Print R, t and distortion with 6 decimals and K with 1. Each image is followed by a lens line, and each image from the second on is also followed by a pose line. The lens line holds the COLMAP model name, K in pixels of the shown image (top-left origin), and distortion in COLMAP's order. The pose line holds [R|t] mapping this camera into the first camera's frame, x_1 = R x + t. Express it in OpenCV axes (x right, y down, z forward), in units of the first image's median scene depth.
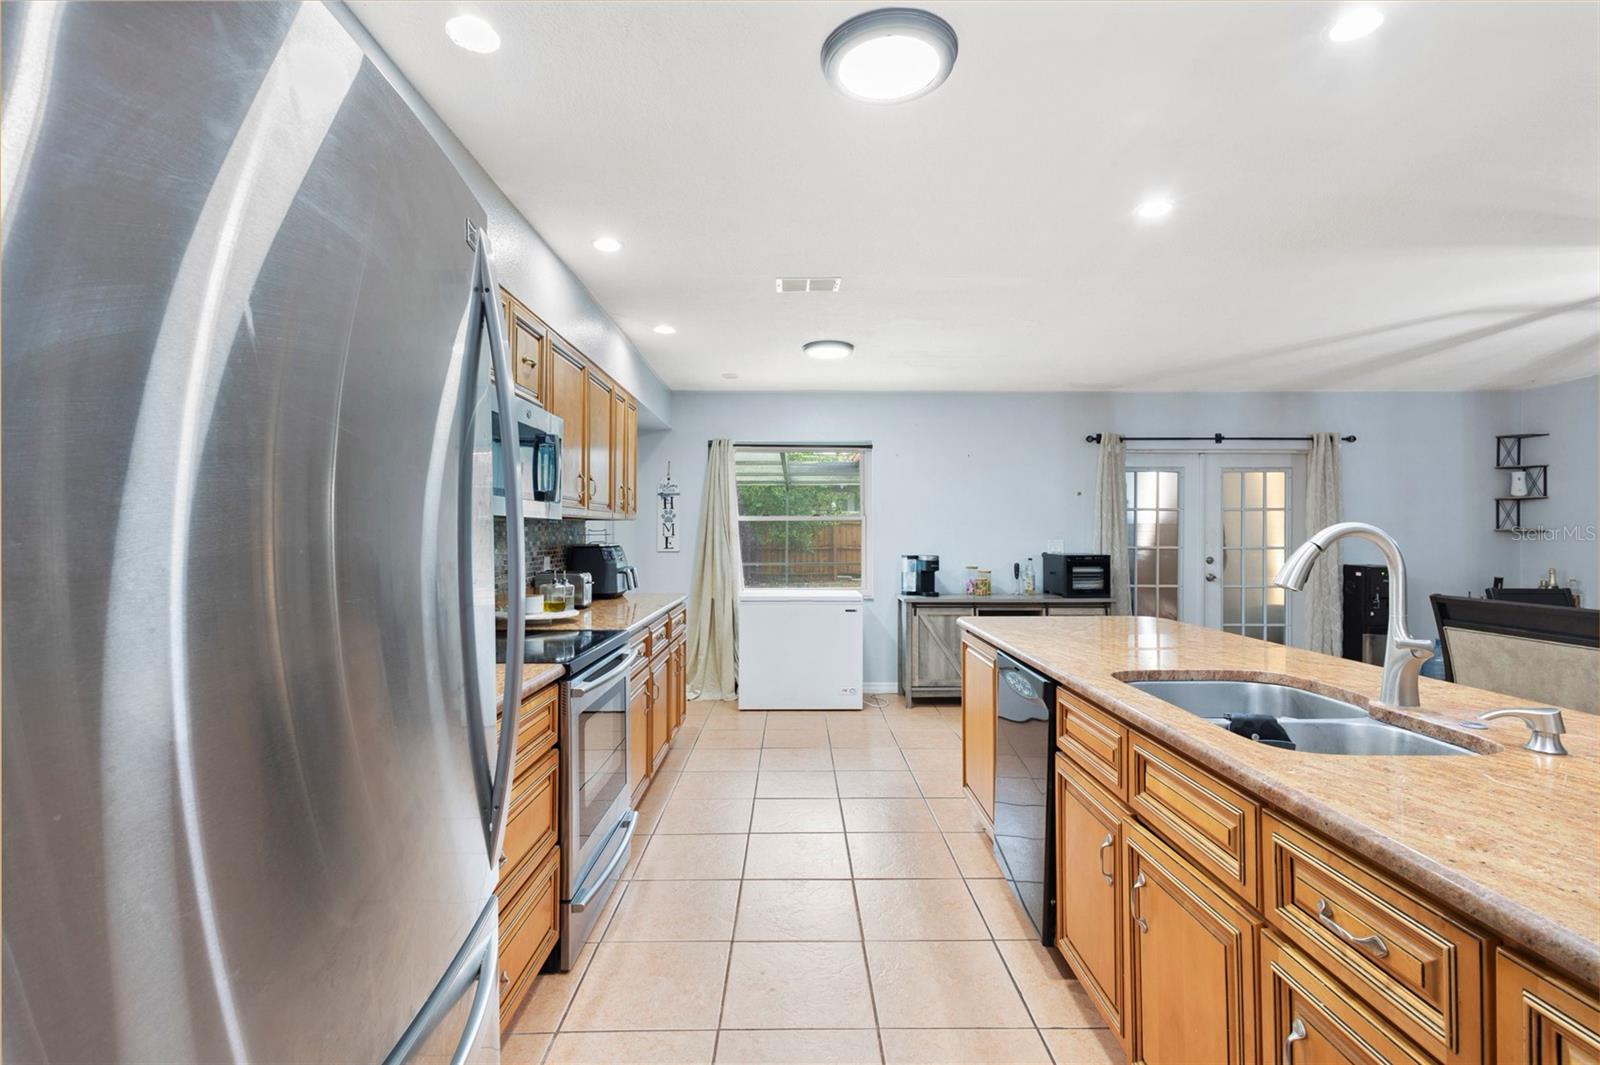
lens RADIAL K [[736.1, 0, 796.0], [0, 736.1, 531.7], [0, 0, 1]] dist [0.008172, -0.001998]
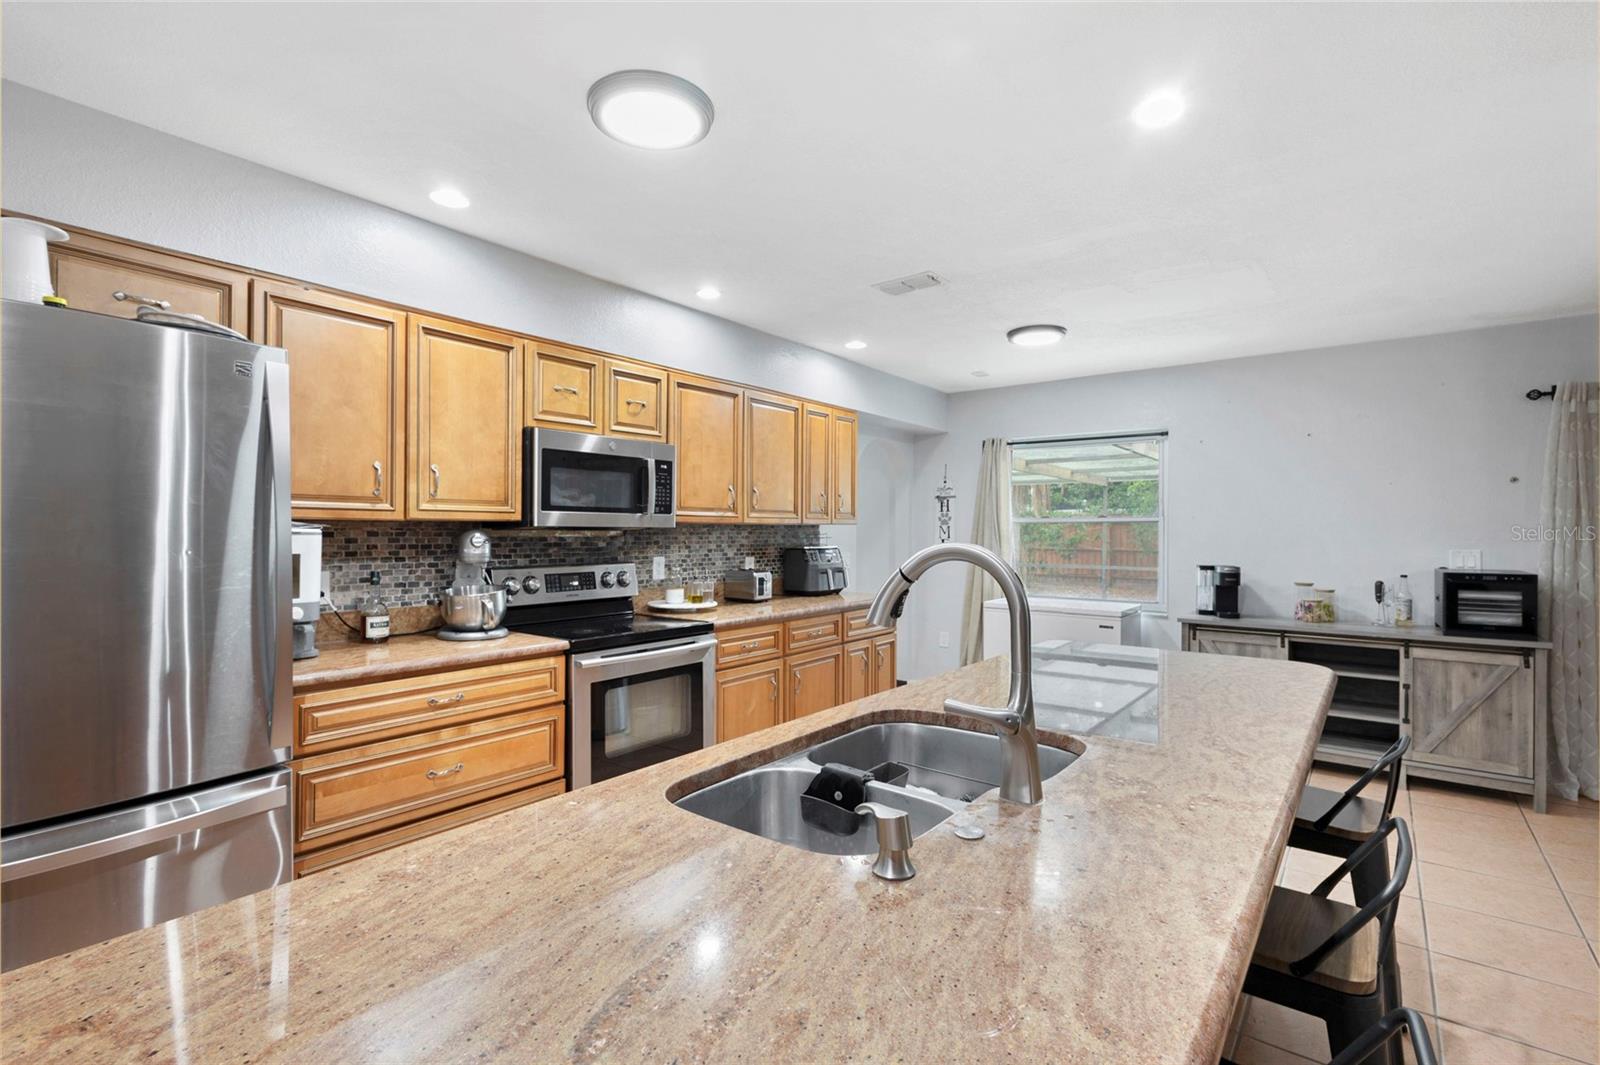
lens RADIAL K [[736.1, 0, 799.8], [0, 736.1, 529.9], [0, 0, 1]] dist [0.008172, -0.001998]
pose [[0.785829, 0.001788, -0.618442, 0.405602], [-0.001329, 0.999998, 0.001204, -0.009252], [0.618443, -0.000124, 0.785830, 0.114643]]
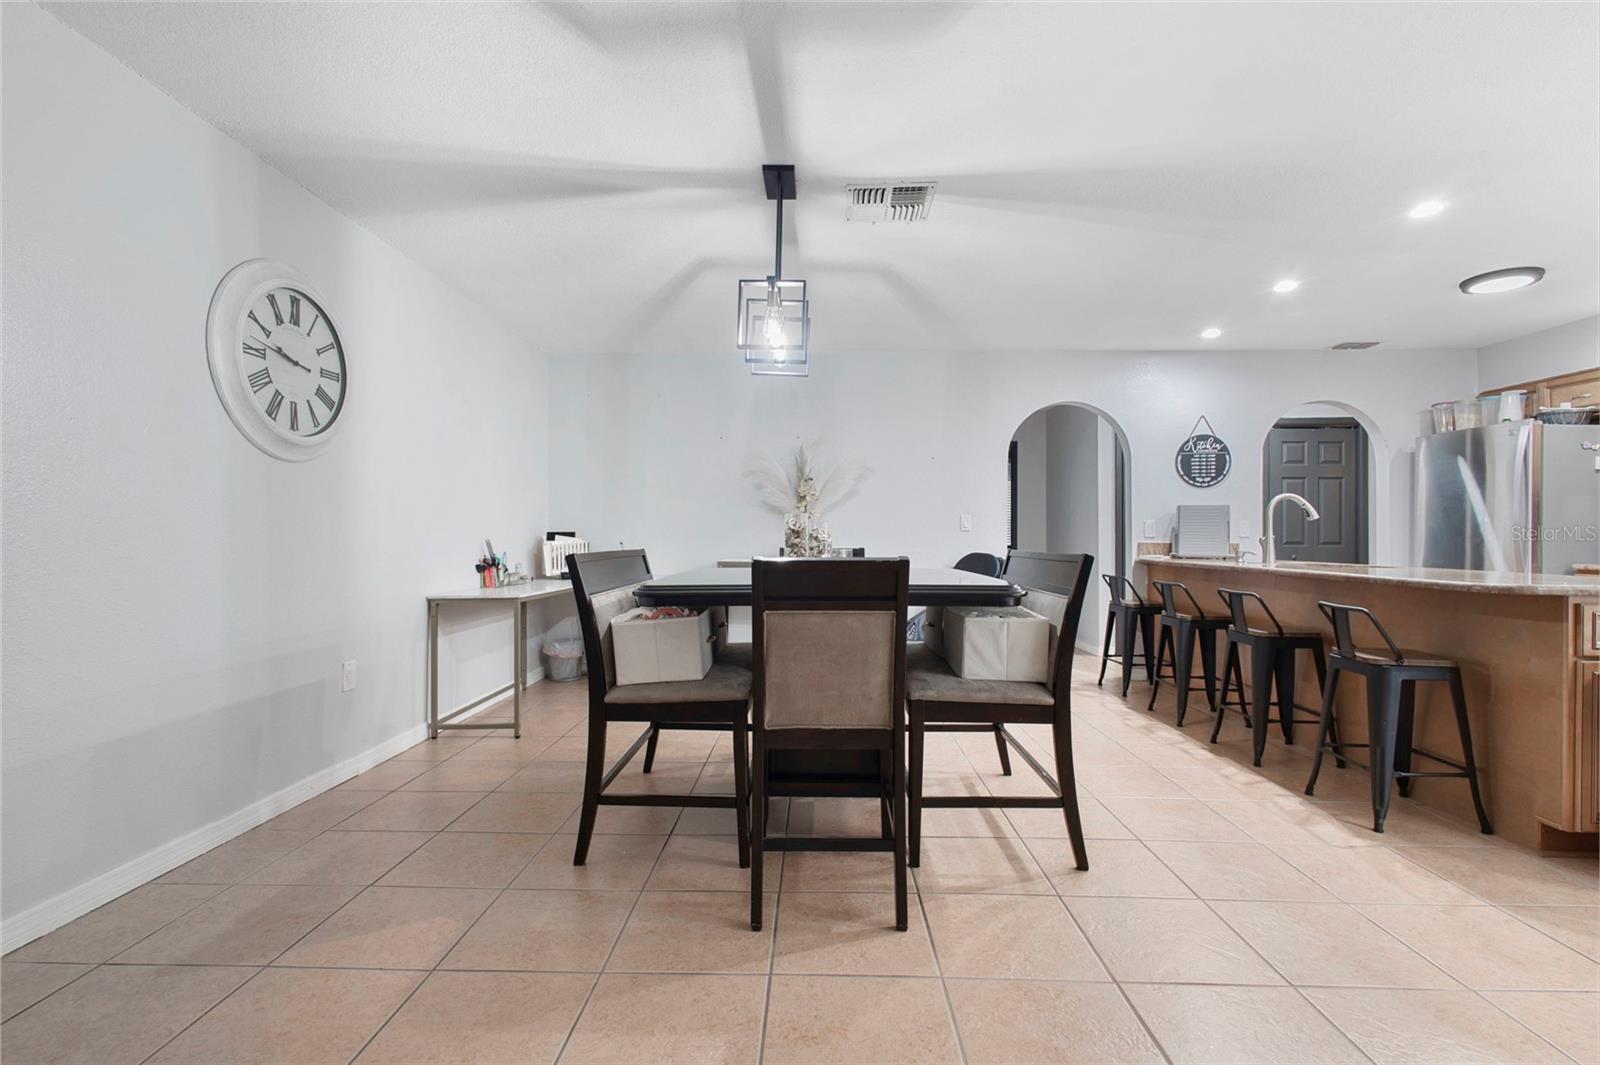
lens RADIAL K [[736.1, 0, 796.5], [0, 736.1, 533.3], [0, 0, 1]] dist [0.008172, -0.001998]
pose [[-0.999458, -0.005121, 0.032529, 0.880424], [-0.005440, 0.999938, -0.009727, 0.060389], [-0.032477, -0.009898, -0.999423, 1.344610]]
